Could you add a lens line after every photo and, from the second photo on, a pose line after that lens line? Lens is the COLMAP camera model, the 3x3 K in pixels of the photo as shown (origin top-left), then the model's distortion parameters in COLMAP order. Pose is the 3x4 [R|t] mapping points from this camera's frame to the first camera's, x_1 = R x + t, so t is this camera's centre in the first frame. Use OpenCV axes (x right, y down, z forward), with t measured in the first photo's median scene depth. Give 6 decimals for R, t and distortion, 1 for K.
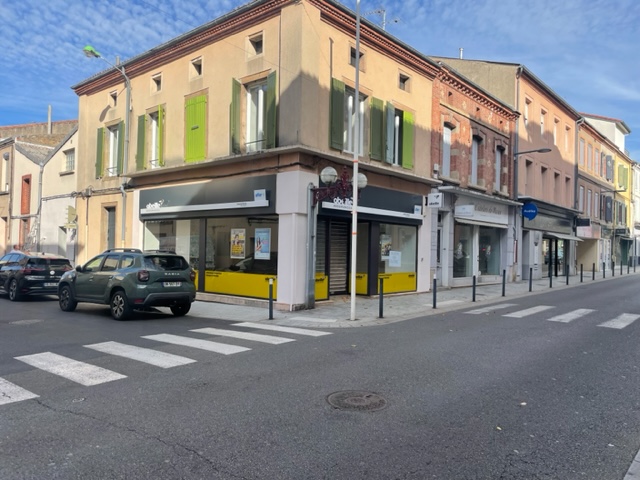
lens RADIAL K [[473.8, 0, 322.8], [0, 473.8, 240.7], [0, 0, 1]] dist [0.055782, -0.075202]
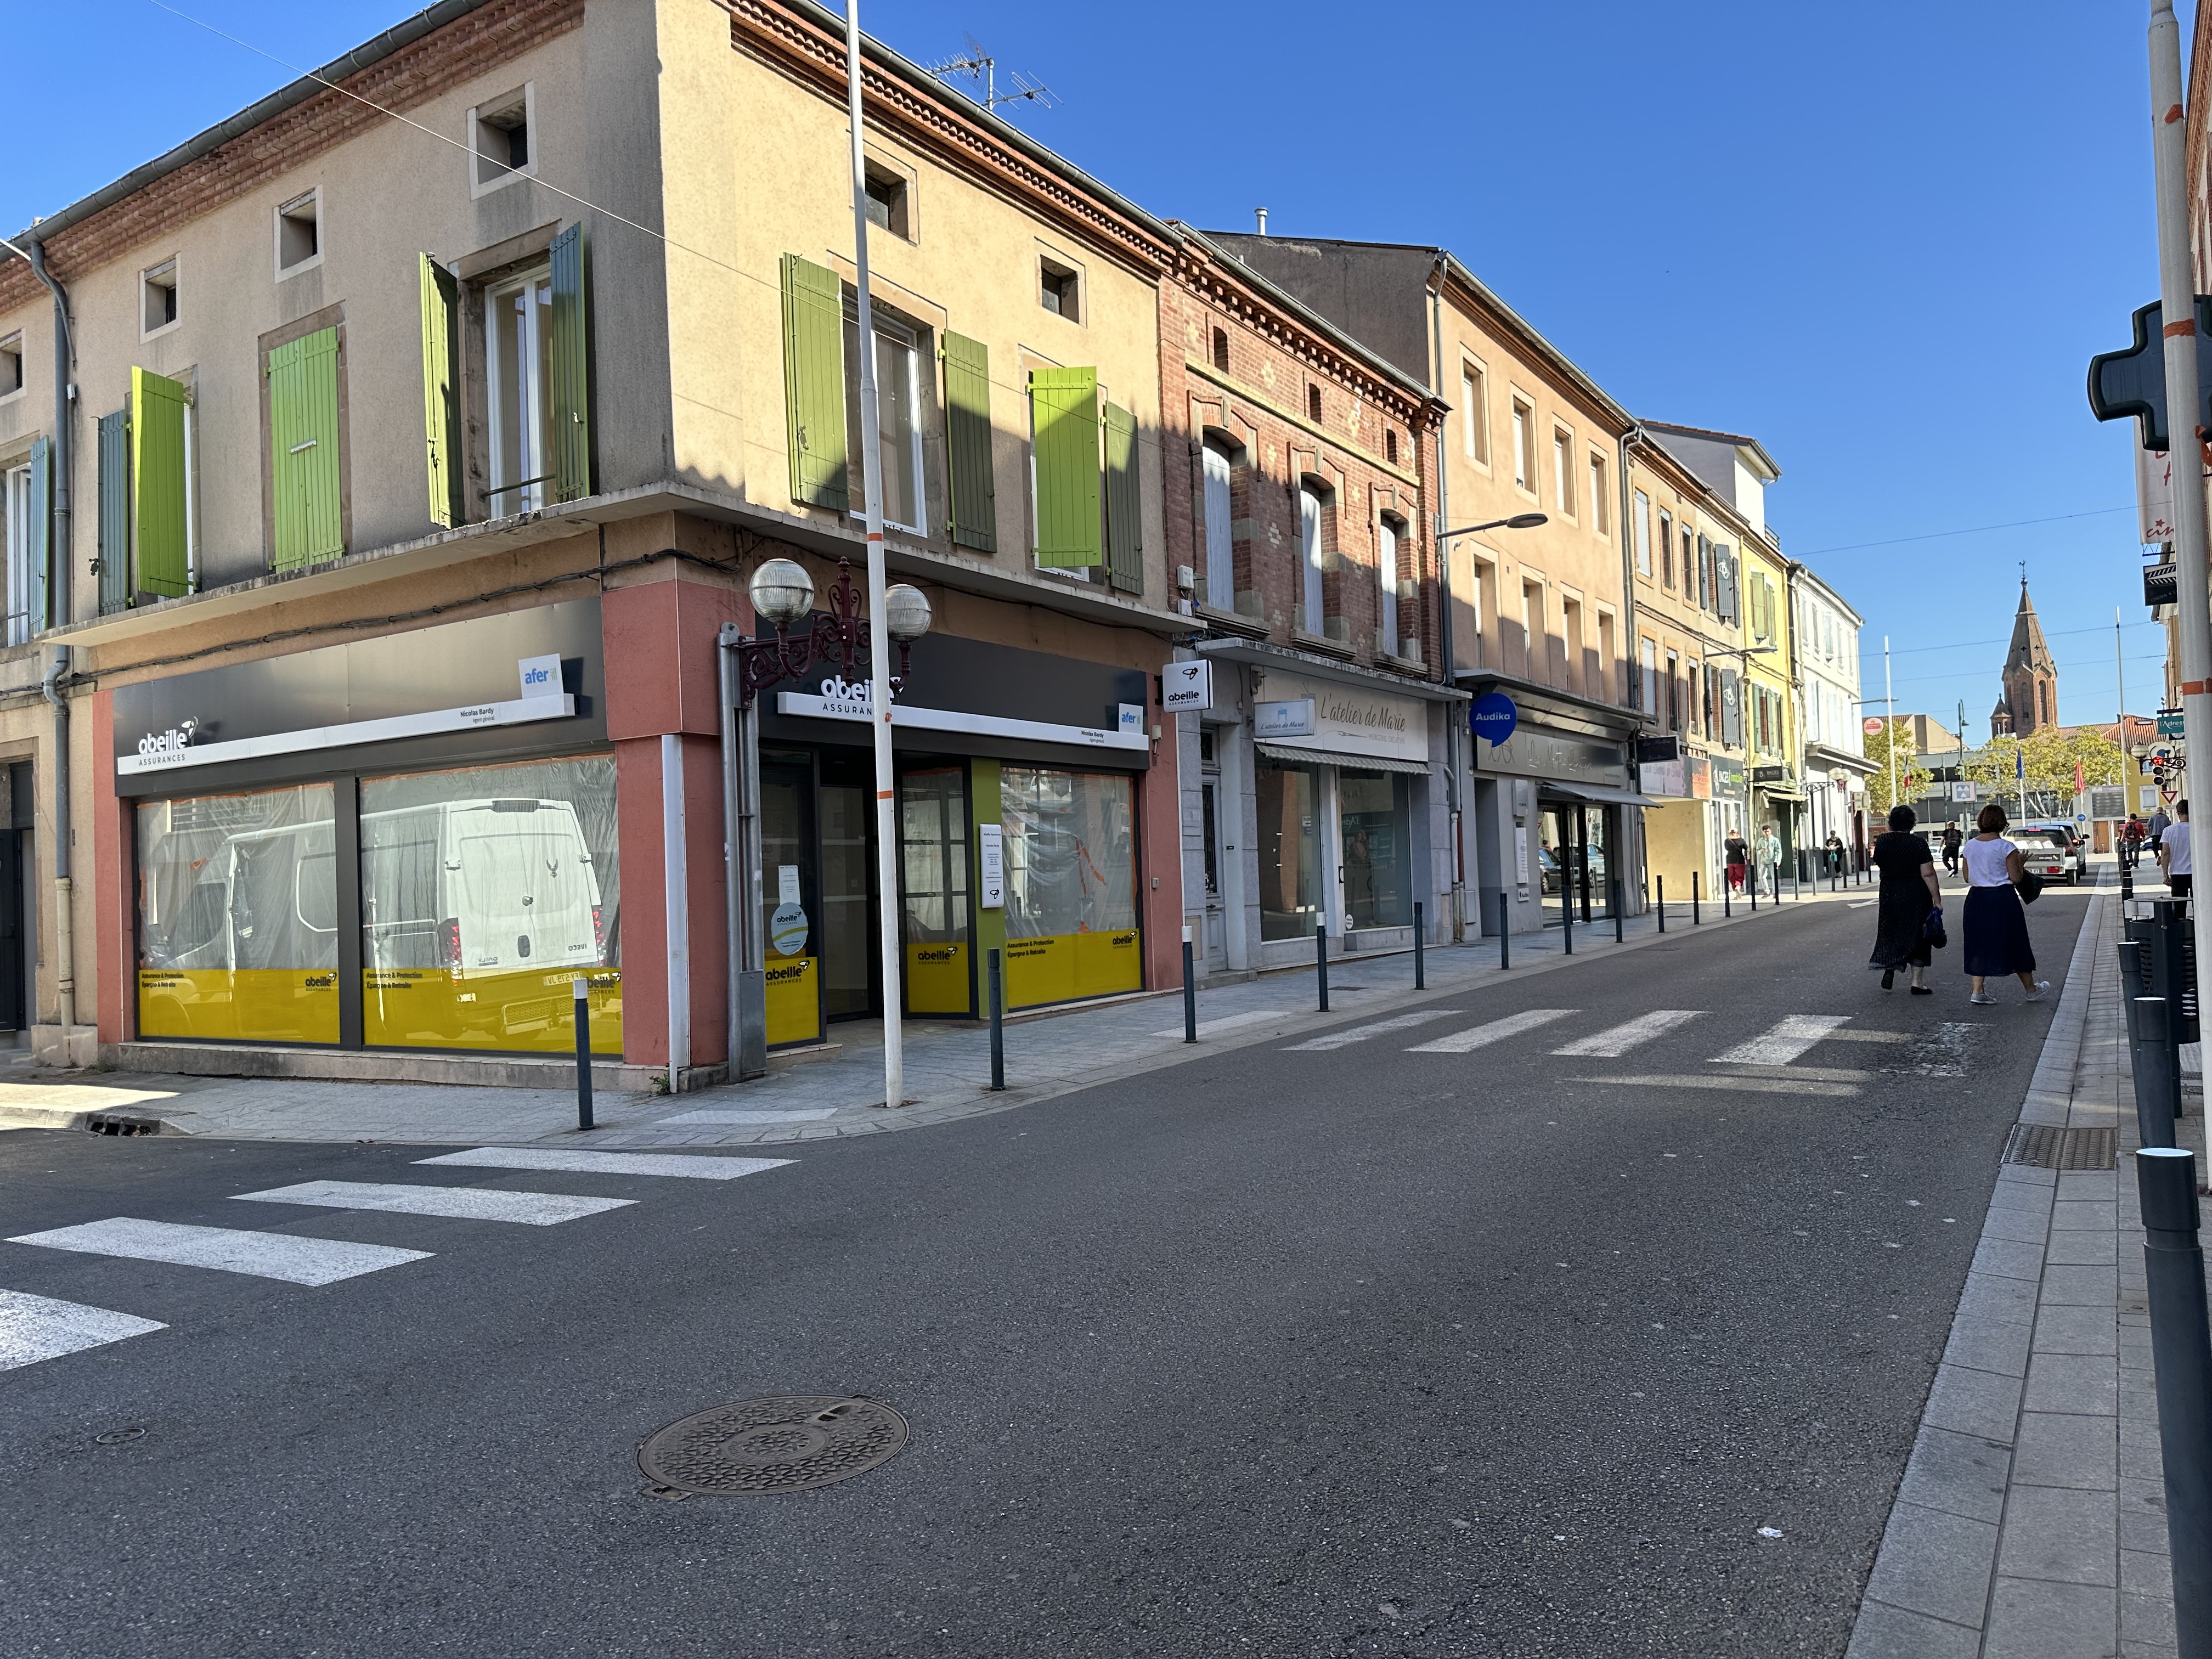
lens RADIAL K [[1509.0, 0, 1106.0], [0, 1509.0, 829.5], [0, 0, 1]] dist [0.118419, -0.204095]
pose [[0.987830, -0.052286, 0.146487, 0.041575], [0.054673, 0.998428, -0.012310, 0.014927], [-0.145613, 0.020169, 0.989136, 0.064371]]
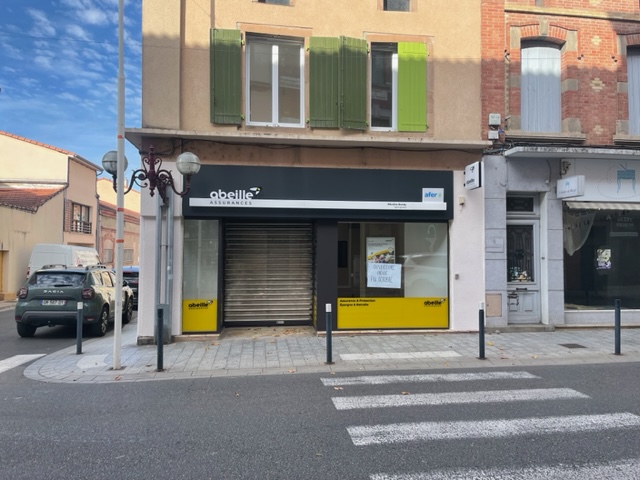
lens RADIAL K [[473.8, 0, 322.8], [0, 473.8, 240.7], [0, 0, 1]] dist [0.055782, -0.075202]
pose [[0.749846, -0.043129, -0.660205, 0.484576], [0.025938, 0.999022, -0.035804, 0.011484], [0.661104, 0.009723, 0.750232, 0.438904]]
